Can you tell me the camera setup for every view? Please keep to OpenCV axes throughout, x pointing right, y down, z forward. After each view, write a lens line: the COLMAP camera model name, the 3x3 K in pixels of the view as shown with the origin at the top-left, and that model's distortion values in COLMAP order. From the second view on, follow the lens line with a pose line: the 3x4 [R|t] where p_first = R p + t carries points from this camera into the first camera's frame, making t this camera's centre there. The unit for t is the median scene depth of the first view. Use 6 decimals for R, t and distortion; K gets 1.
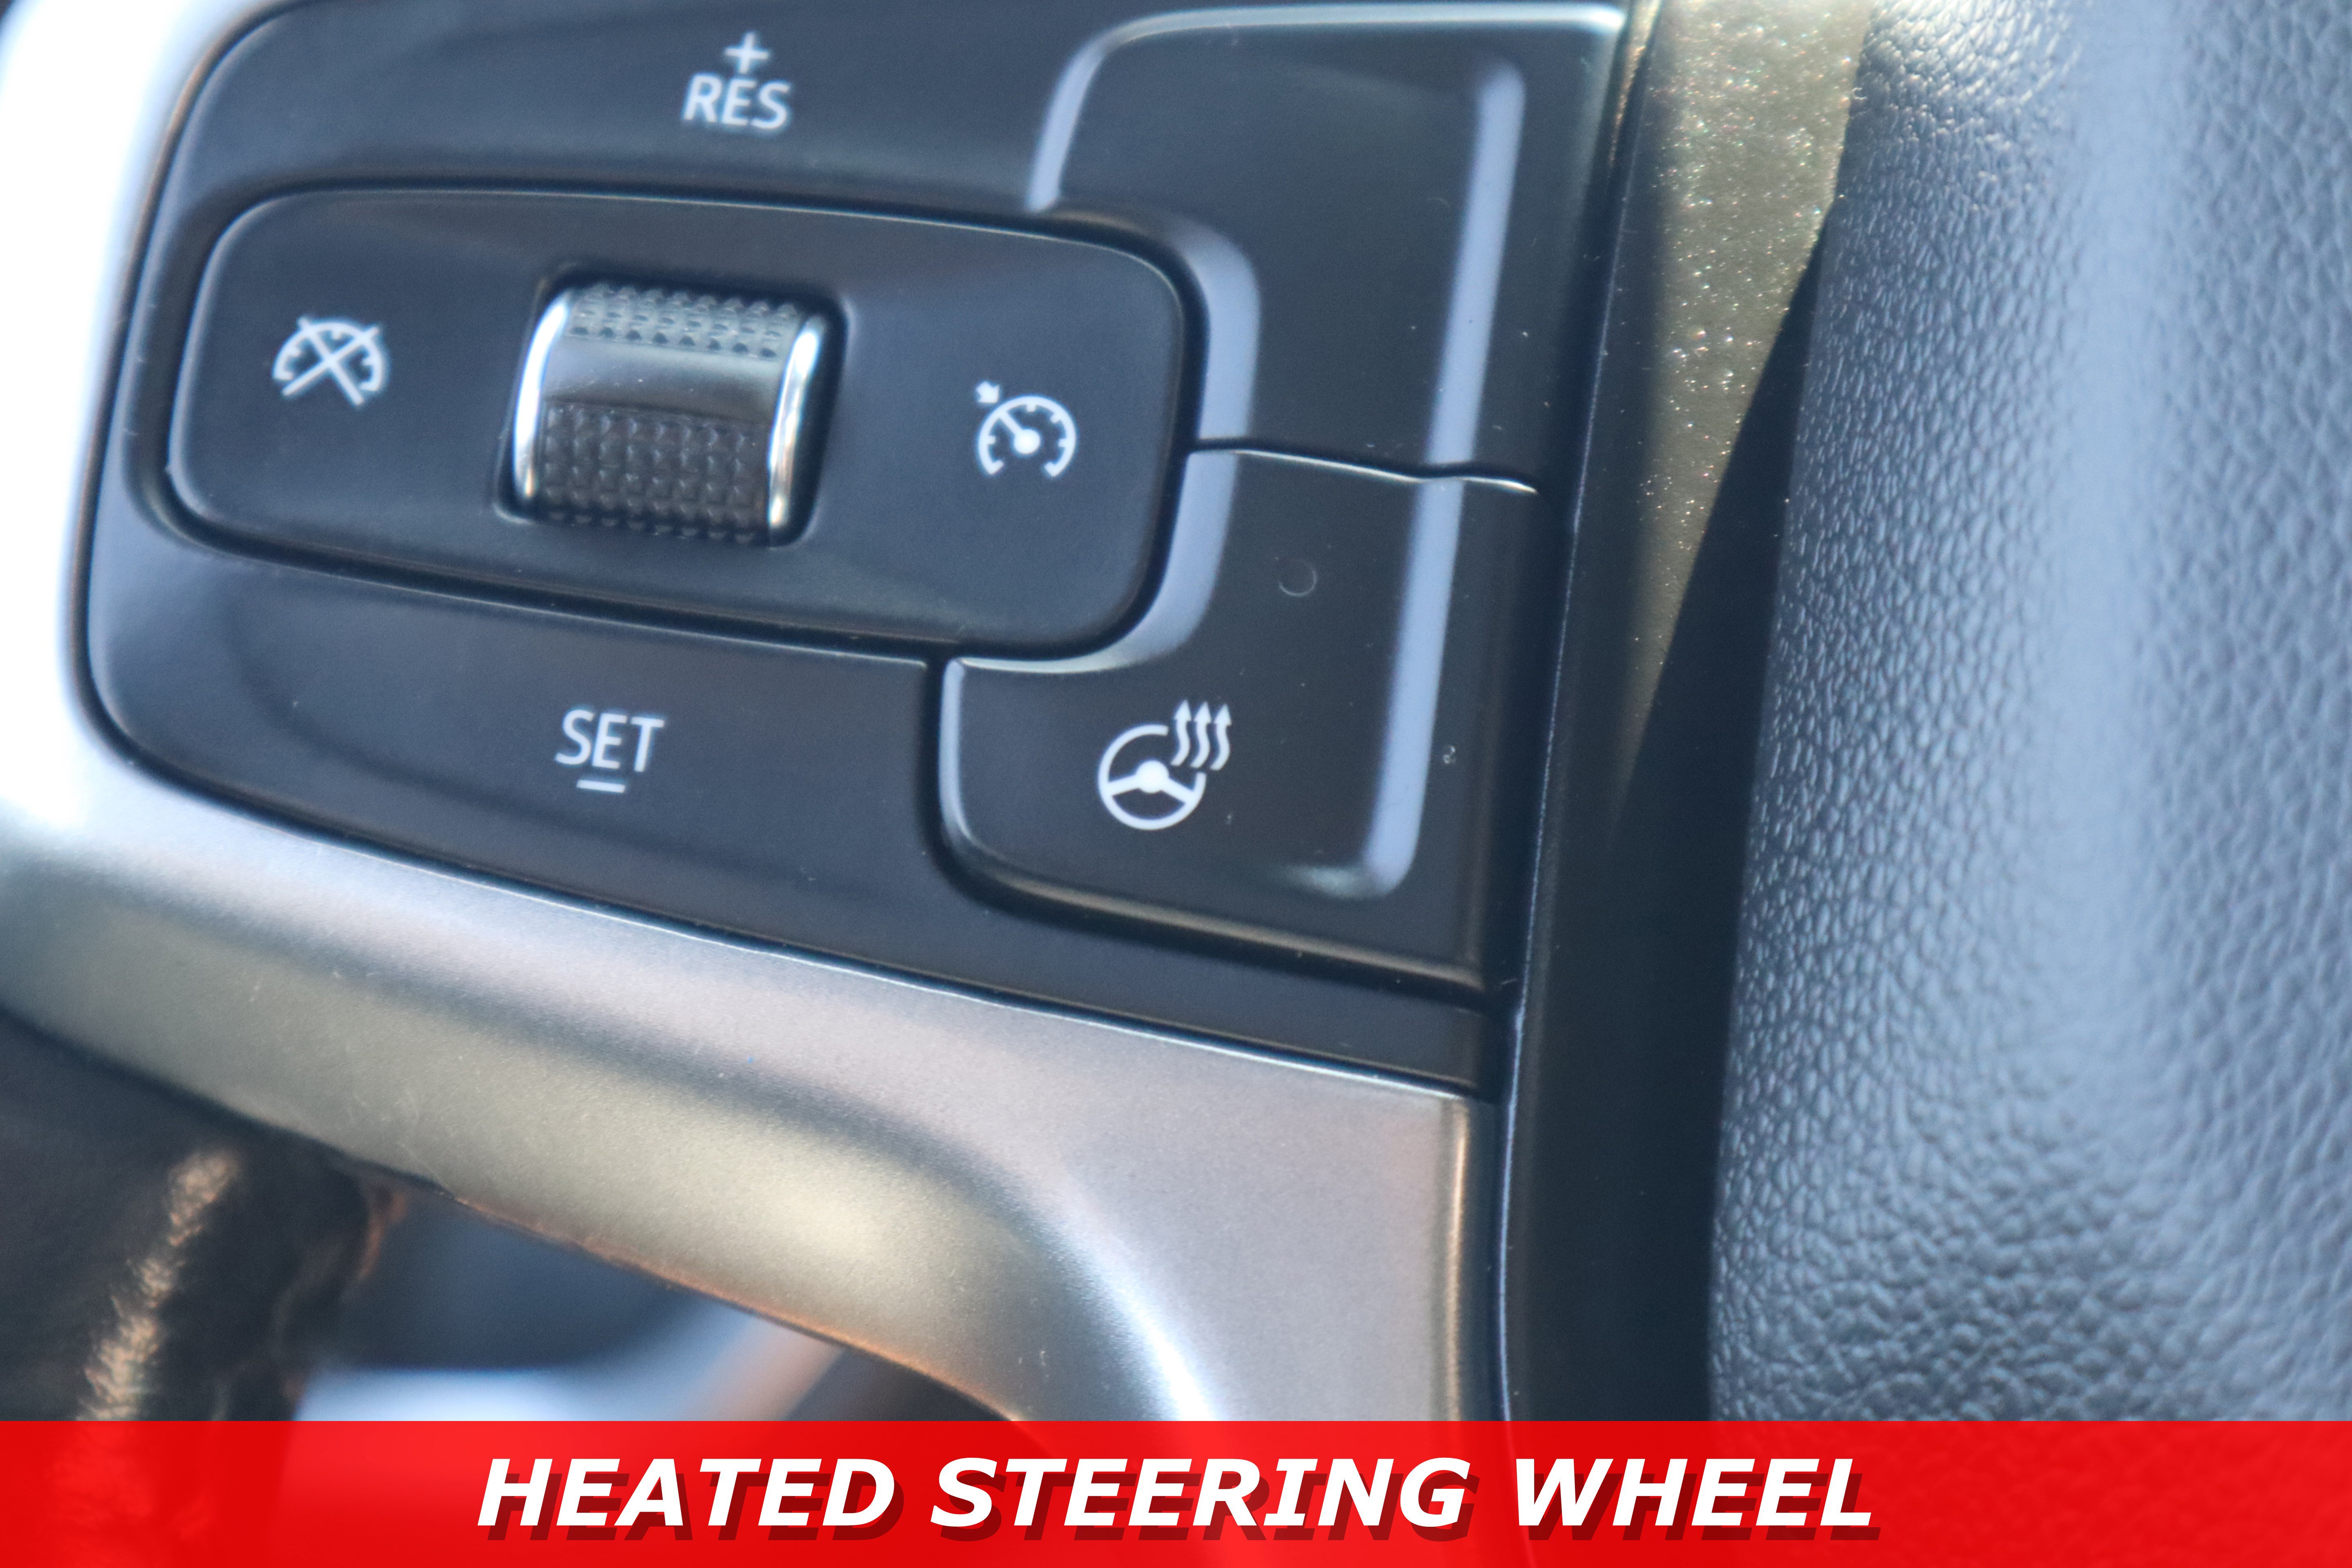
lens RADIAL K [[5070.4, 0, 1176.1], [0, 5070.4, 772.4], [0, 0, 1]] dist [-0.200868, 0.000000]
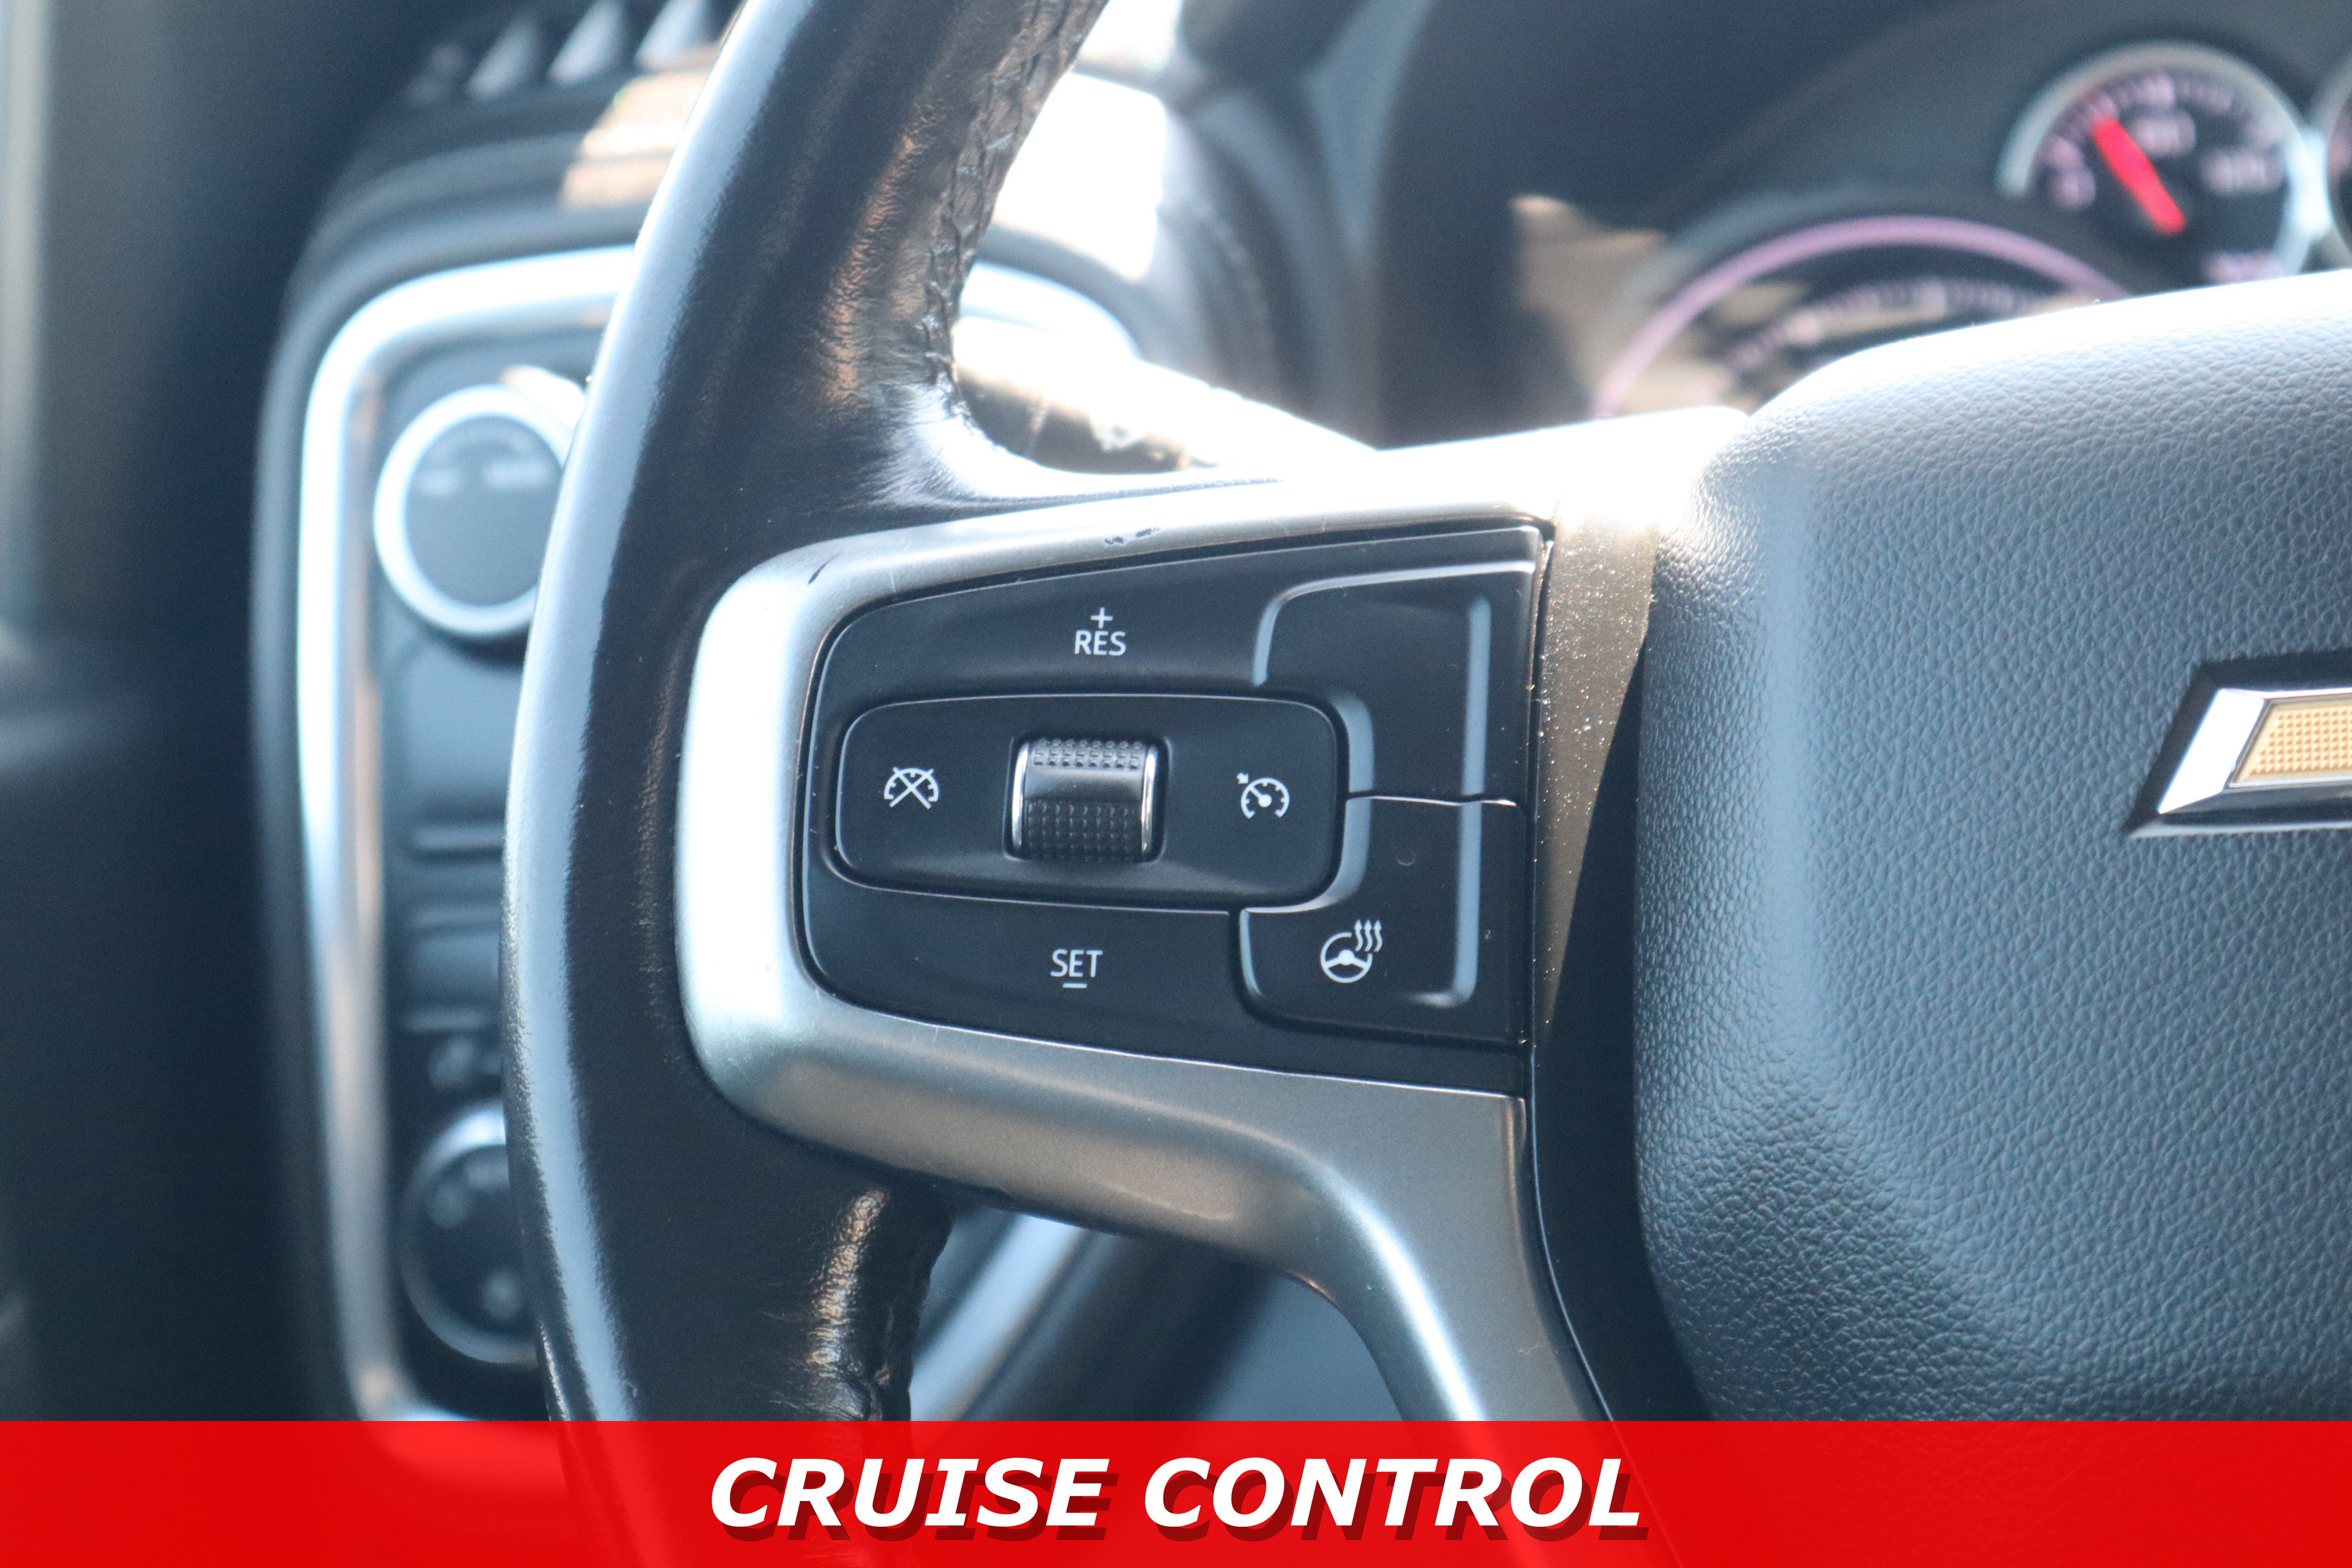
lens RADIAL K [[5070.4, 0, 1176.9], [0, 5070.4, 790.6], [0, 0, 1]] dist [-0.200868, 0.000000]
pose [[0.995488, -0.082770, 0.046399, -0.165322], [0.084875, 0.995358, -0.045381, 0.021285], [-0.042427, 0.049114, 0.997892, -1.078757]]
